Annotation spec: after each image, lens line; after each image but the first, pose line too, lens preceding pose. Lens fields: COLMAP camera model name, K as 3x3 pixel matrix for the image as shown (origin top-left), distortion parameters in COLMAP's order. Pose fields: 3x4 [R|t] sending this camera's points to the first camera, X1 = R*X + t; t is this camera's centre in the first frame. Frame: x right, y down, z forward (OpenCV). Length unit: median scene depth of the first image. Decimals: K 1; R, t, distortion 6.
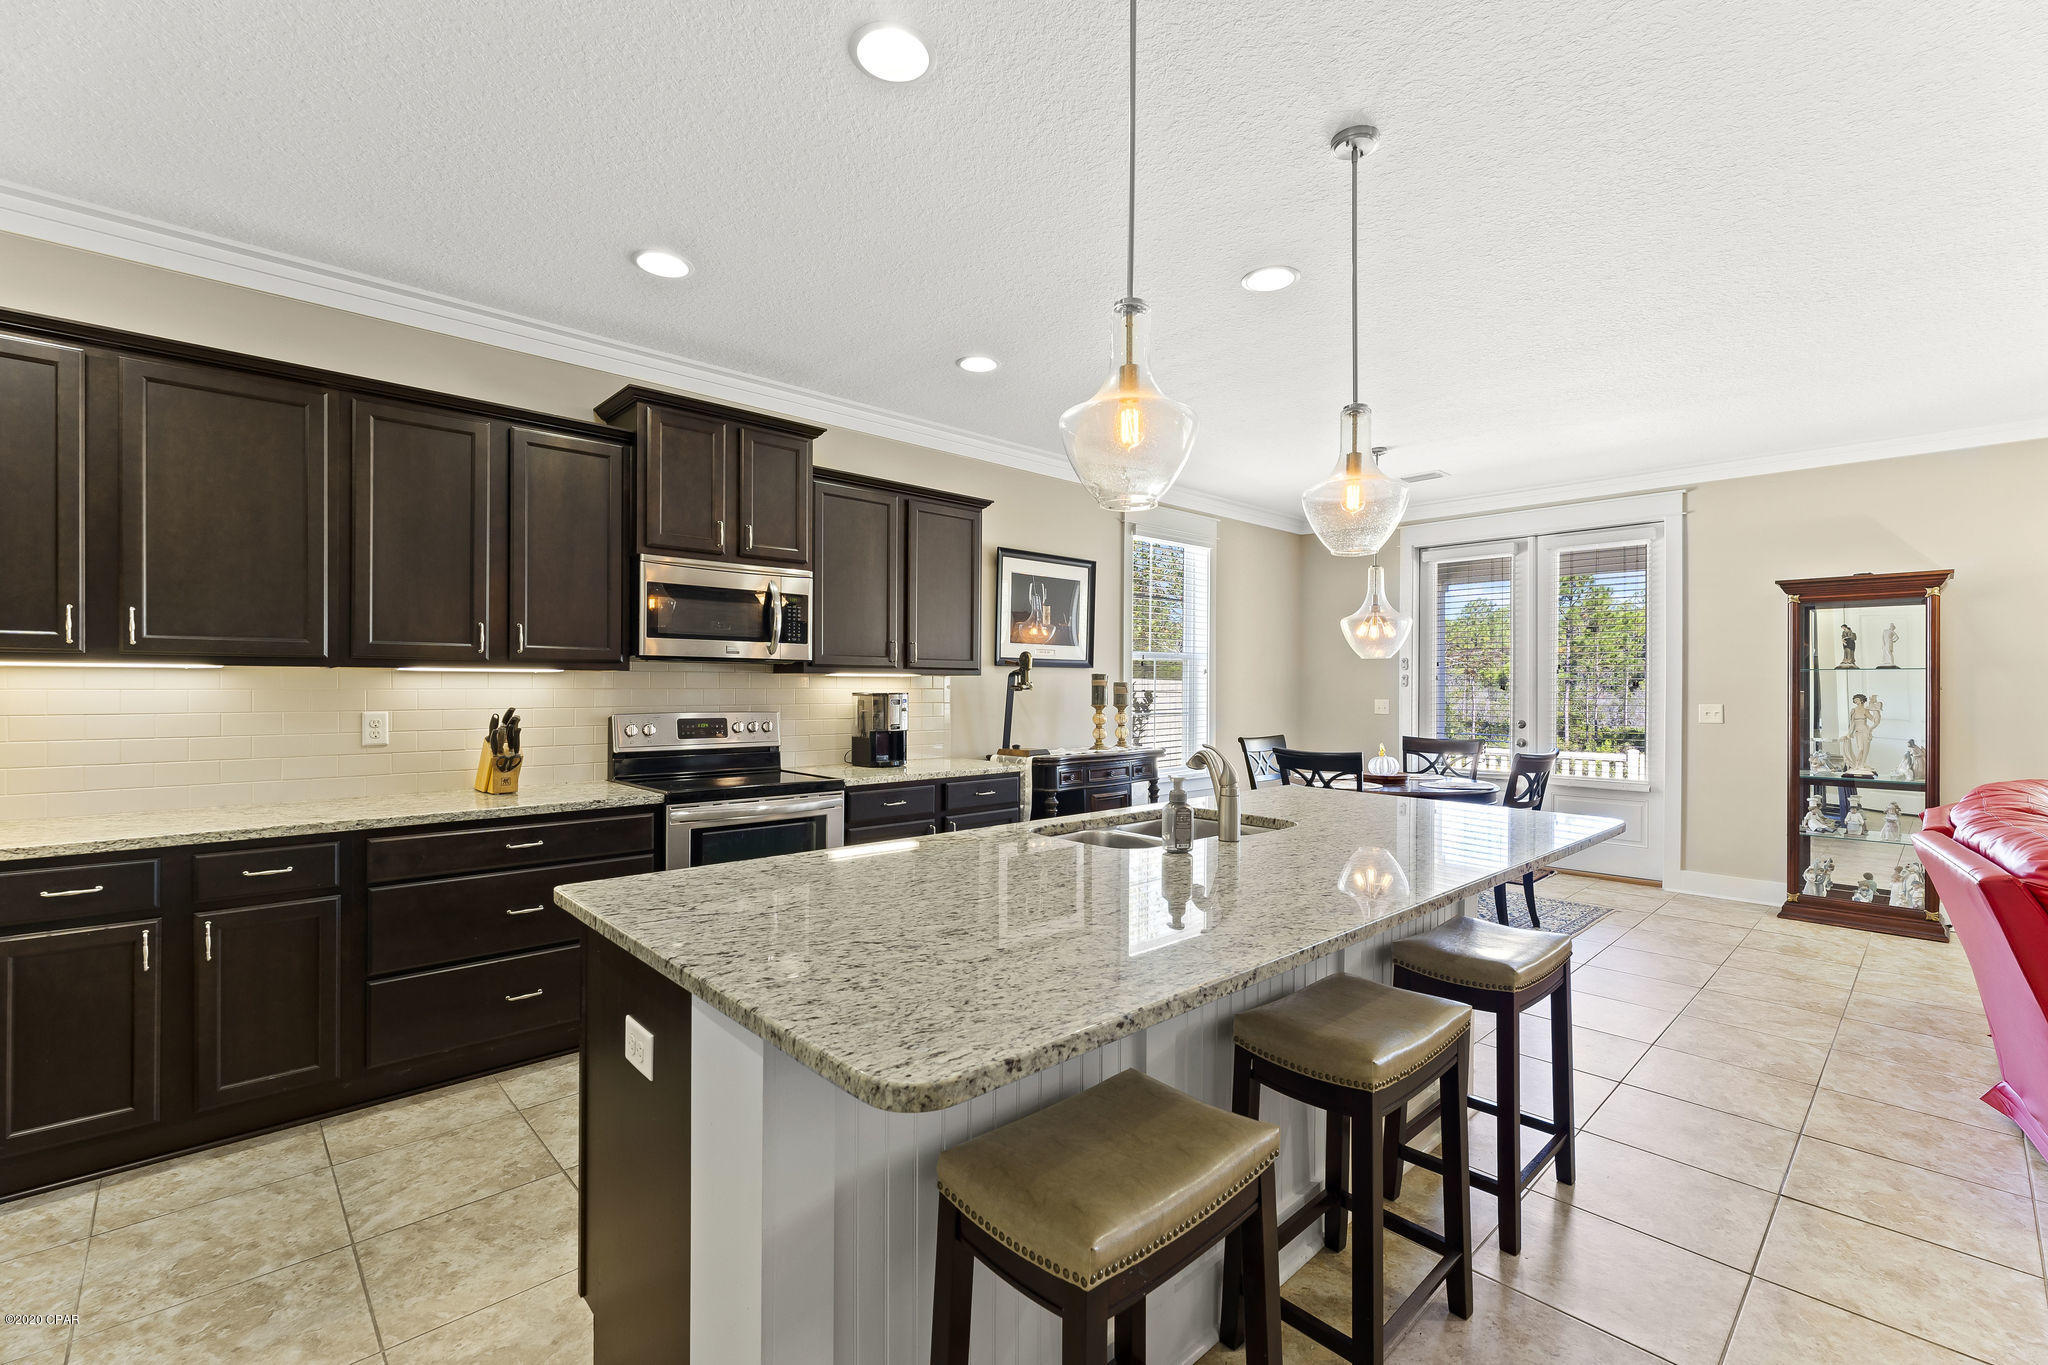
lens RADIAL K [[885.1, 0, 1031.8], [0, 885.1, 690.7], [0, 0, 1]] dist [-0.003041, -0.000585]
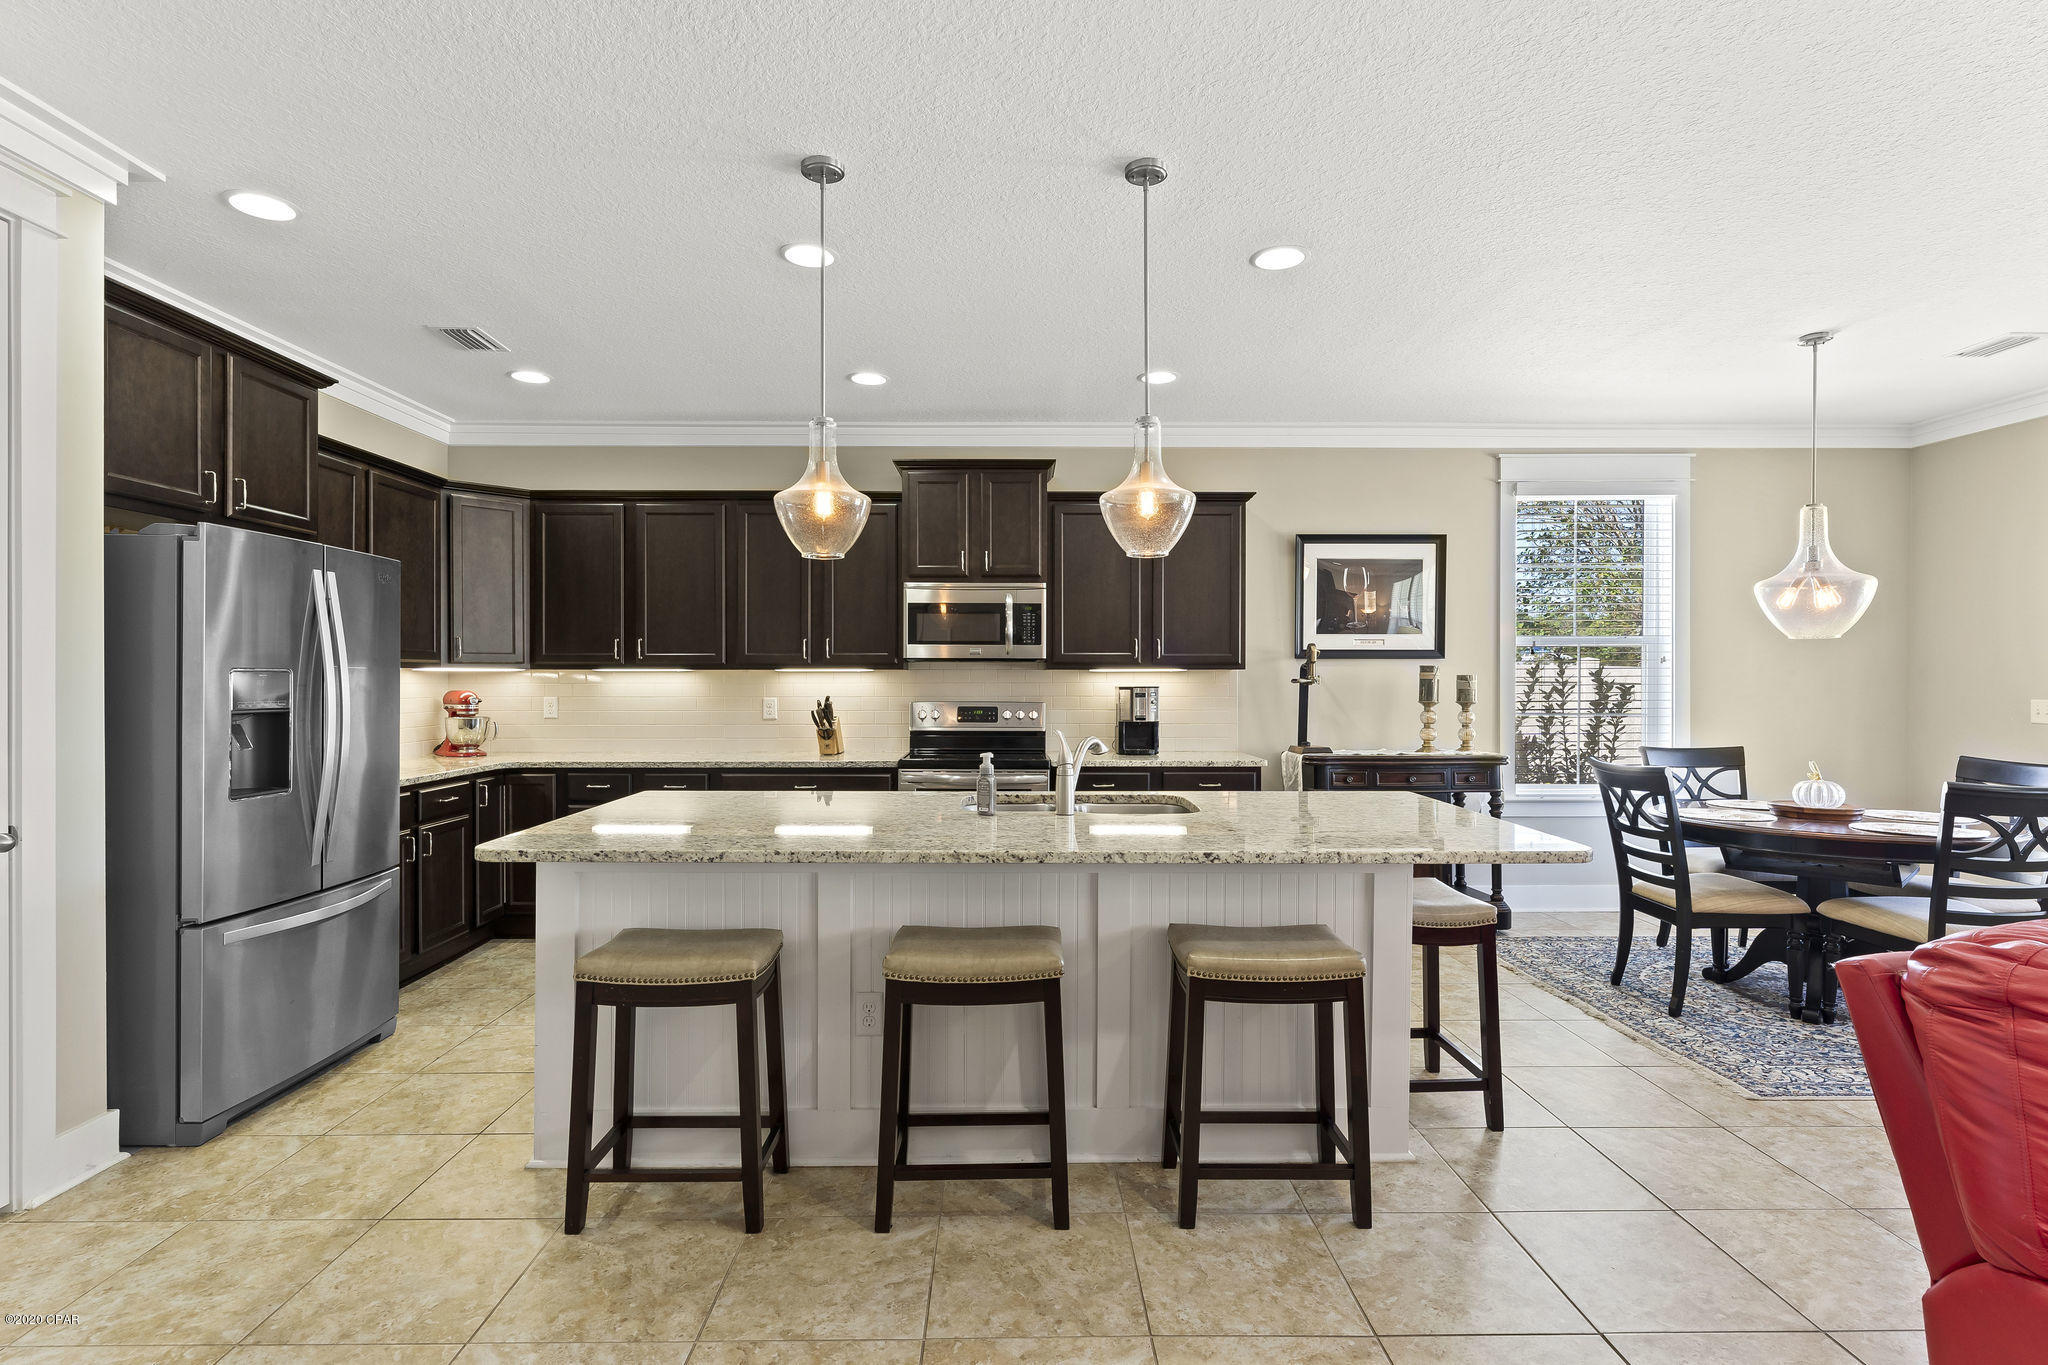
lens RADIAL K [[983.8, 0, 1024.0], [0, 983.8, 682.5], [0, 0, 1]] dist [-0.018541, 0.000153]
pose [[0.725898, -0.003651, -0.687792, 0.629903], [-0.000658, 0.999982, -0.006003, 0.005485], [0.687802, 0.004810, 0.725883, 0.033248]]
